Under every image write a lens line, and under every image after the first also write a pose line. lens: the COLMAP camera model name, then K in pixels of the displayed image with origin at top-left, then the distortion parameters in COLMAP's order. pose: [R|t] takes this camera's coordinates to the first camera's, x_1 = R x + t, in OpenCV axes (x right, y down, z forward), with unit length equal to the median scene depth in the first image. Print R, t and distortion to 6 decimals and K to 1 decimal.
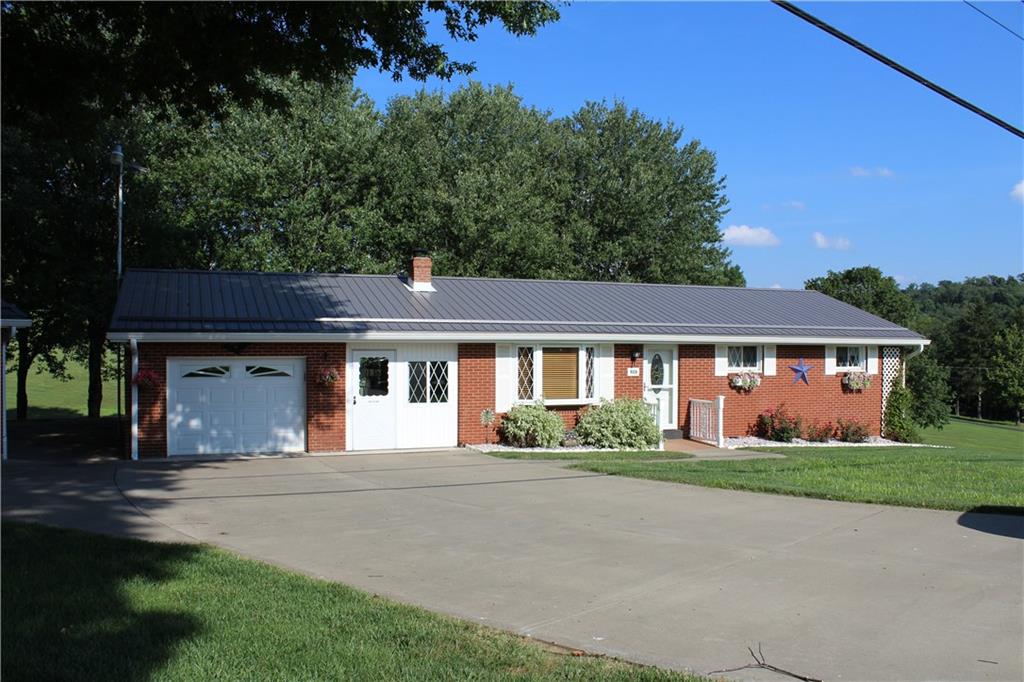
lens RADIAL K [[845.9, 0, 512.0], [0, 845.9, 341.0], [0, 0, 1]] dist [-0.009111, 0.000359]
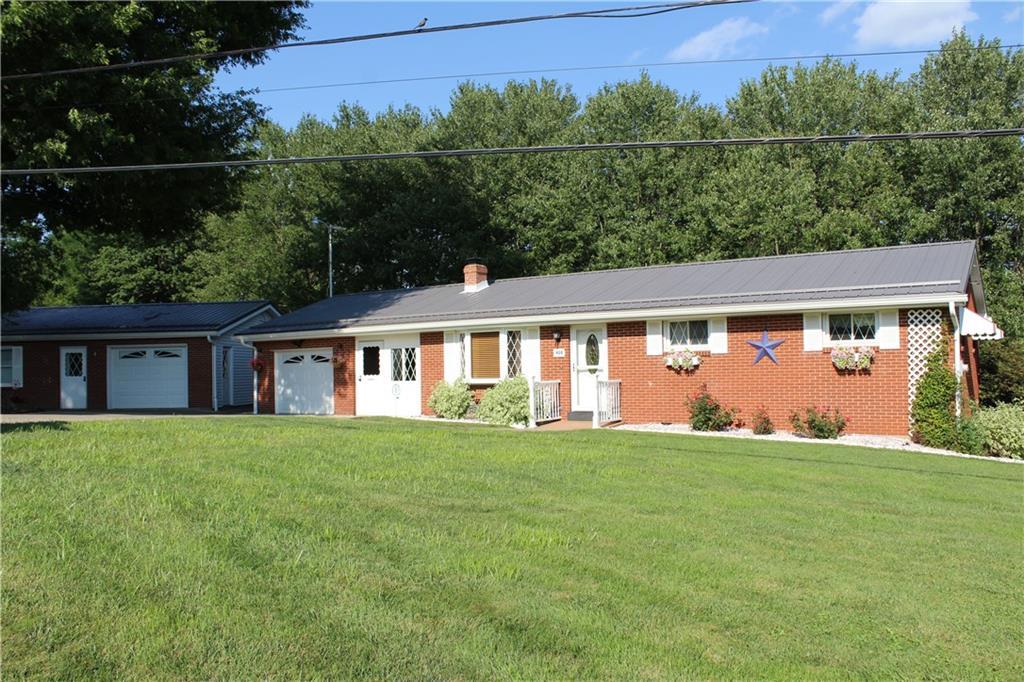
lens RADIAL K [[841.4, 0, 528.3], [0, 841.4, 365.3], [0, 0, 1]] dist [-0.121984, 0.007217]
pose [[0.572918, -0.023382, -0.819279, 0.990782], [0.022698, 0.999662, -0.012657, 0.066320], [0.819298, -0.011344, 0.573256, 0.405423]]
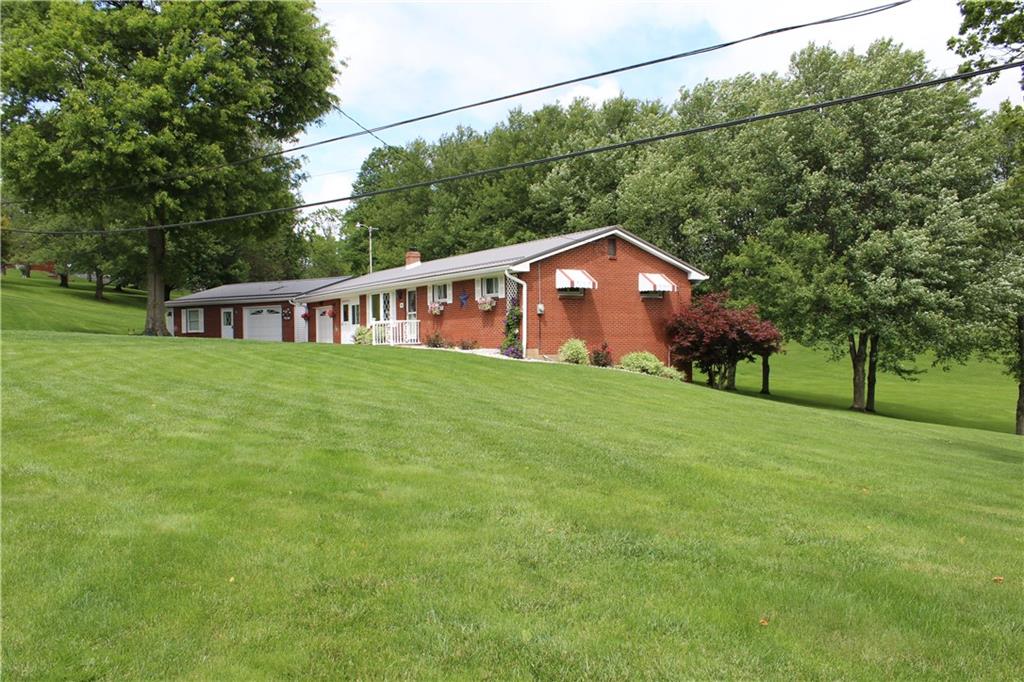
lens RADIAL K [[830.6, 0, 510.2], [0, 830.6, 370.8], [0, 0, 1]] dist [-0.071352, 0.004937]
pose [[0.196414, 0.025706, -0.980184, 1.946431], [0.025172, 0.999195, 0.031248, 0.128719], [0.980198, -0.030811, 0.195609, 0.917310]]
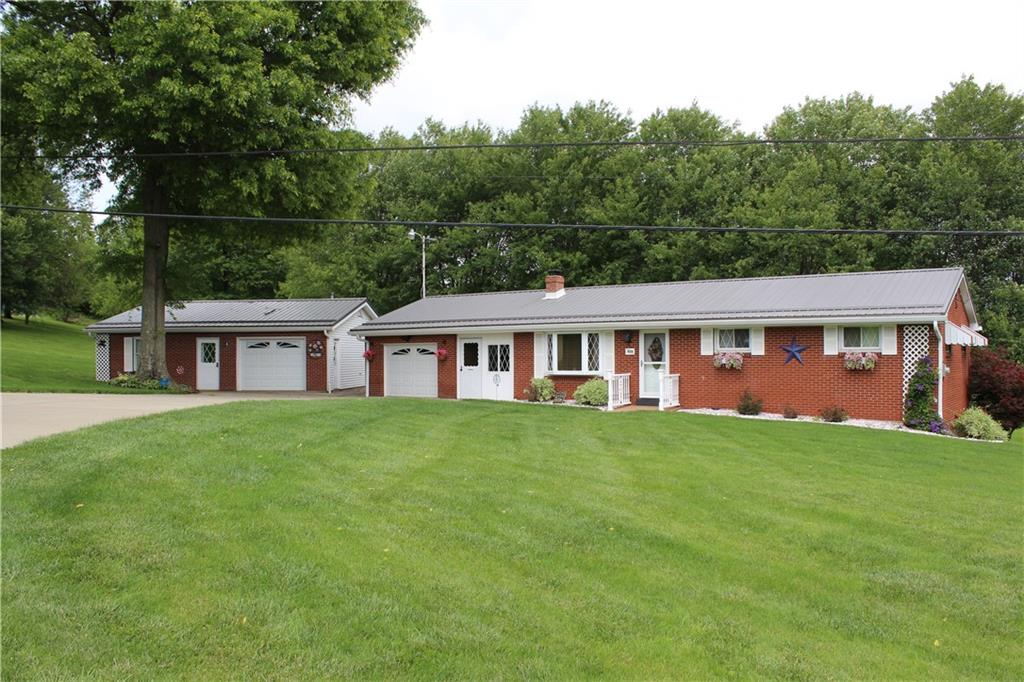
lens RADIAL K [[841.4, 0, 528.3], [0, 841.4, 365.3], [0, 0, 1]] dist [-0.121984, 0.007217]
pose [[0.548003, 0.001054, -0.836476, 1.172801], [0.010601, 0.999910, 0.008205, 0.047087], [0.836409, -0.013363, 0.547943, 0.178896]]
